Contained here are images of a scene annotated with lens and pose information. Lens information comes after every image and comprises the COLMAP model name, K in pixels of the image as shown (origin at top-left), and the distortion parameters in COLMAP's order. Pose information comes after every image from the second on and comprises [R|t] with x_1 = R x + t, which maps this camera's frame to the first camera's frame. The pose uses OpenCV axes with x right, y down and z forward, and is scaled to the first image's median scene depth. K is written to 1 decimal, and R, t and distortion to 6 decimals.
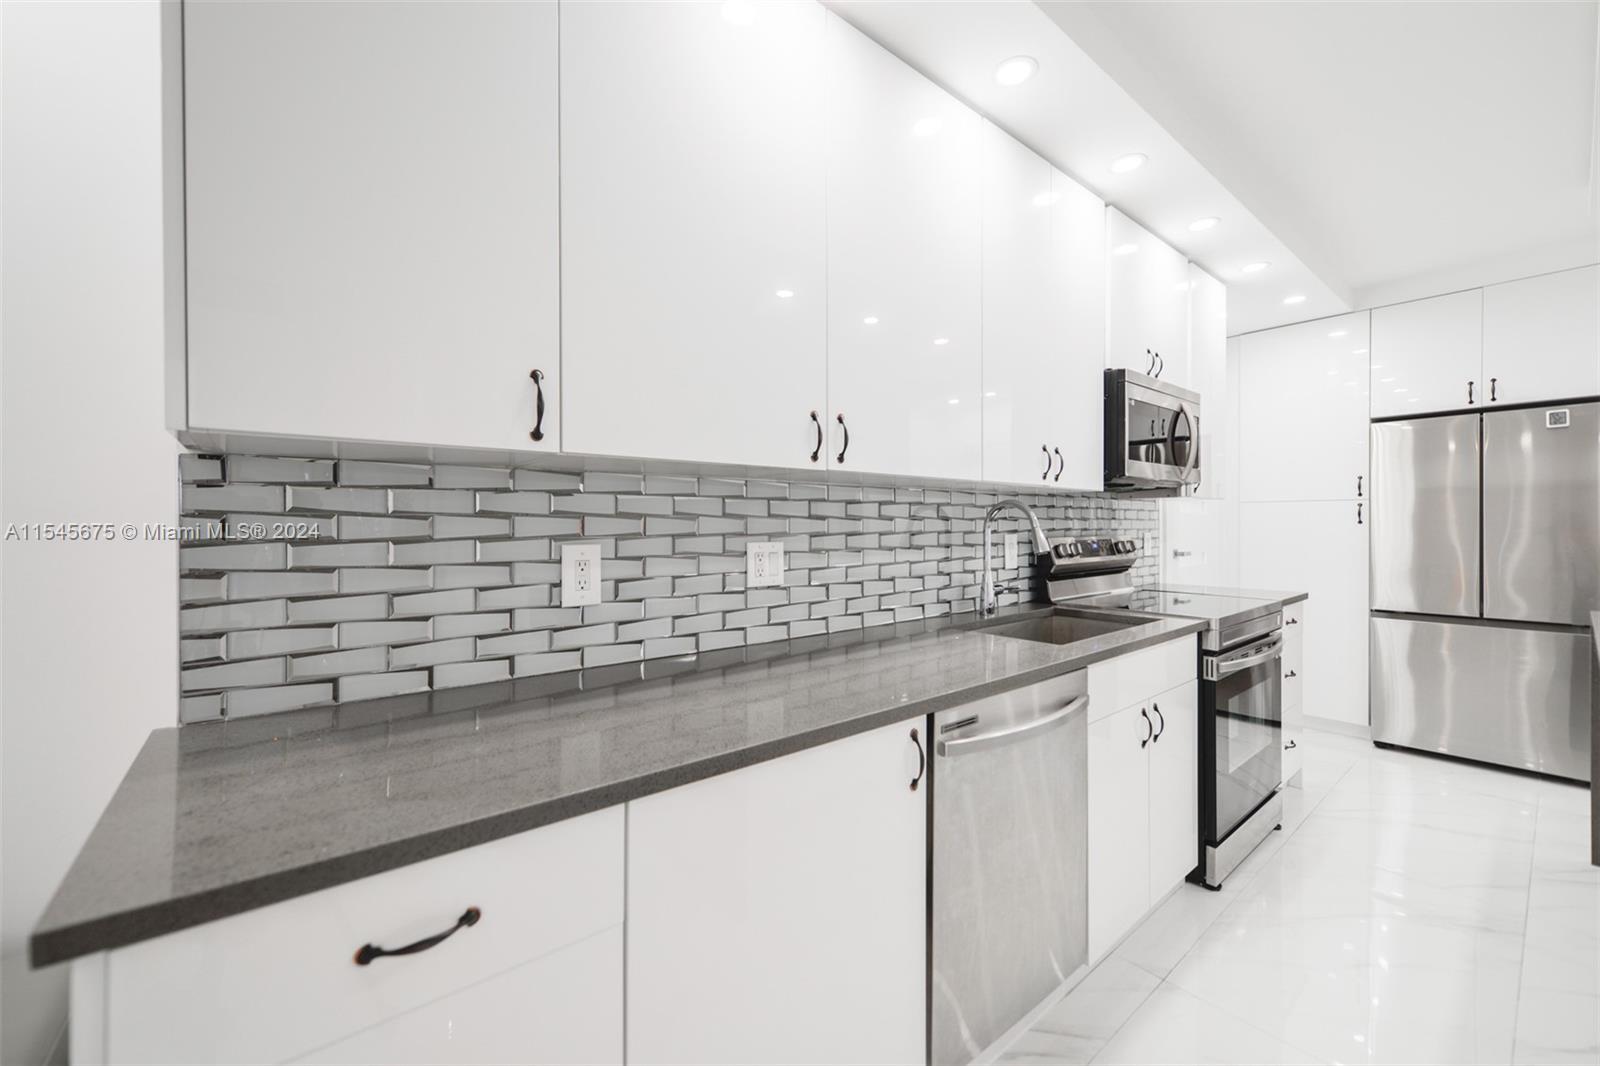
lens RADIAL K [[643.6, 0, 796.4], [0, 643.6, 519.4], [0, 0, 1]] dist [0.011023, -0.002935]
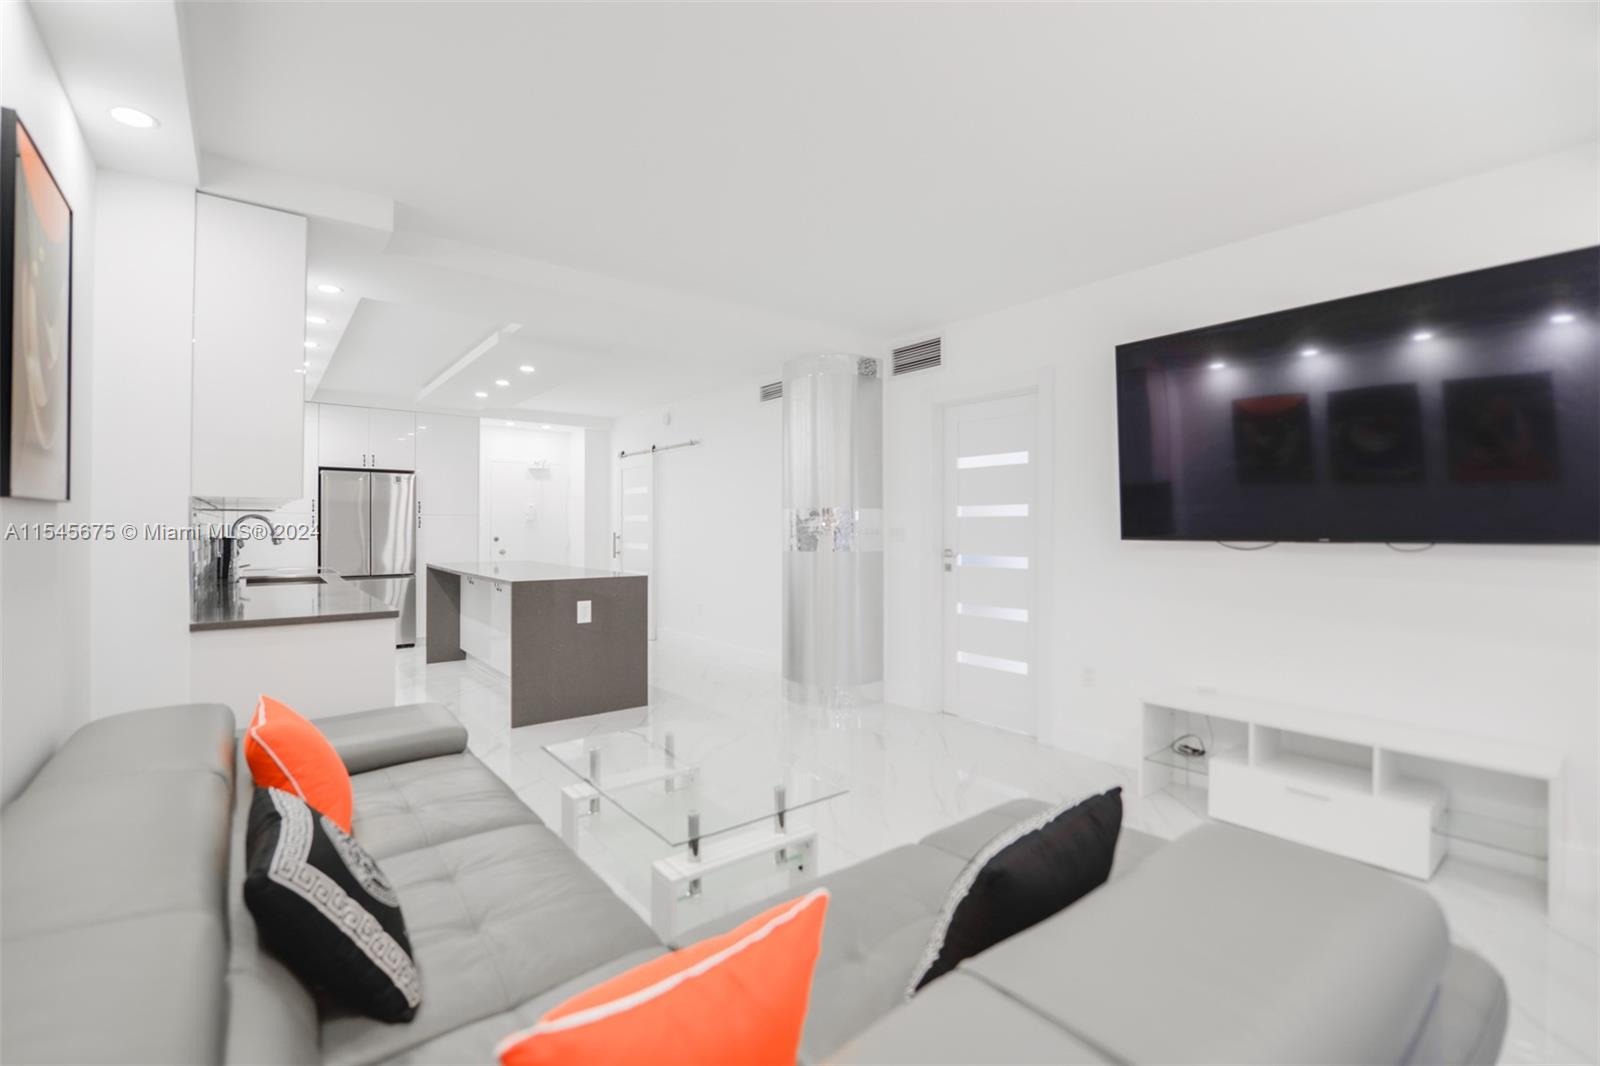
lens RADIAL K [[700.8, 0, 795.6], [0, 700.8, 517.3], [0, 0, 1]] dist [0.011439, -0.001264]
pose [[0.022858, 0.018007, 0.999577, -1.835916], [-0.013505, 0.999752, -0.017702, -0.004189], [-0.999648, -0.013094, 0.023096, -0.626833]]
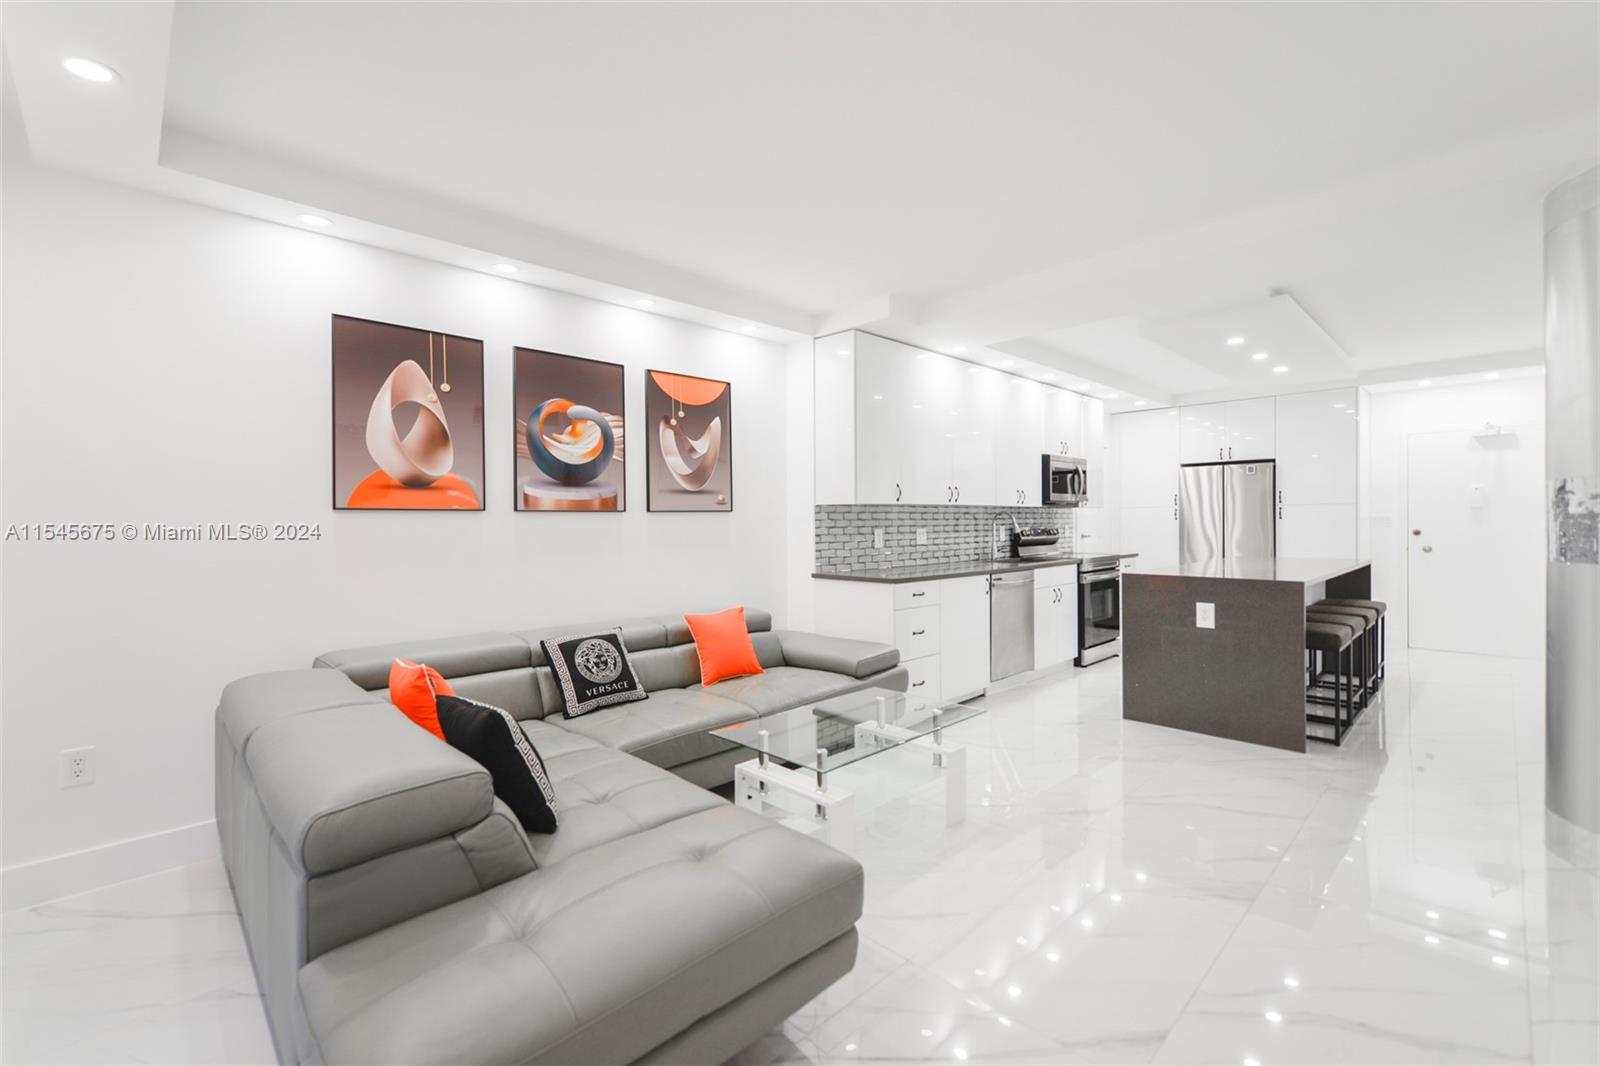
lens RADIAL K [[700.8, 0, 798.9], [0, 700.8, 520.2], [0, 0, 1]] dist [0.011439, -0.001264]
pose [[0.996233, -0.006636, 0.086467, -0.810447], [0.006145, 0.999963, 0.005946, -0.020569], [-0.086503, -0.005393, 0.996237, -1.902988]]
